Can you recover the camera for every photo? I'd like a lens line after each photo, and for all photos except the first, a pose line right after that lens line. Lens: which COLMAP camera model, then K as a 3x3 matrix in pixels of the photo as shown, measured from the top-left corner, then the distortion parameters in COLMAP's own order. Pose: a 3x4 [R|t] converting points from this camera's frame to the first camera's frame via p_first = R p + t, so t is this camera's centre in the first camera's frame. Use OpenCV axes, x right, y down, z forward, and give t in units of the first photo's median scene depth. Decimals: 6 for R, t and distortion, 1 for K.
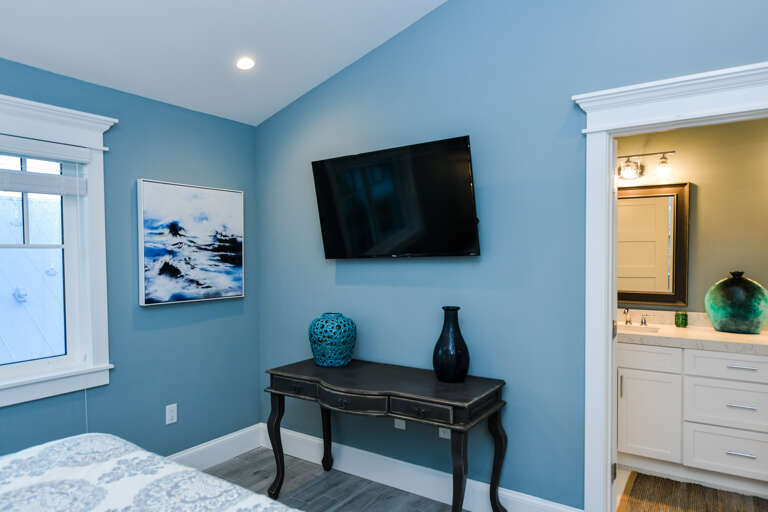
lens RADIAL K [[510.6, 0, 379.5], [0, 510.6, 269.4], [0, 0, 1]] dist [0.004451, -0.000964]
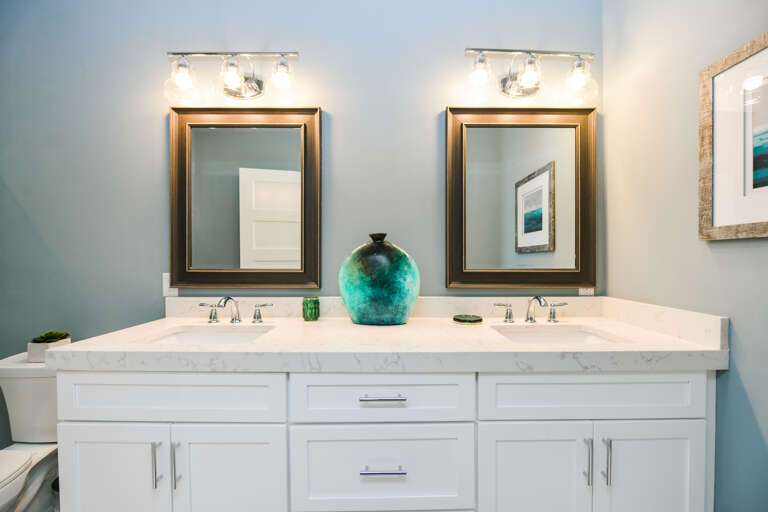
lens RADIAL K [[308.2, 0, 385.0], [0, 308.2, 259.3], [0, 0, 1]] dist [-0.012886, -0.000201]
pose [[0.828868, 0.005902, 0.559414, 0.477258], [0.016635, 0.999242, -0.035189, 0.053019], [-0.559198, 0.038473, 0.828141, 0.656161]]
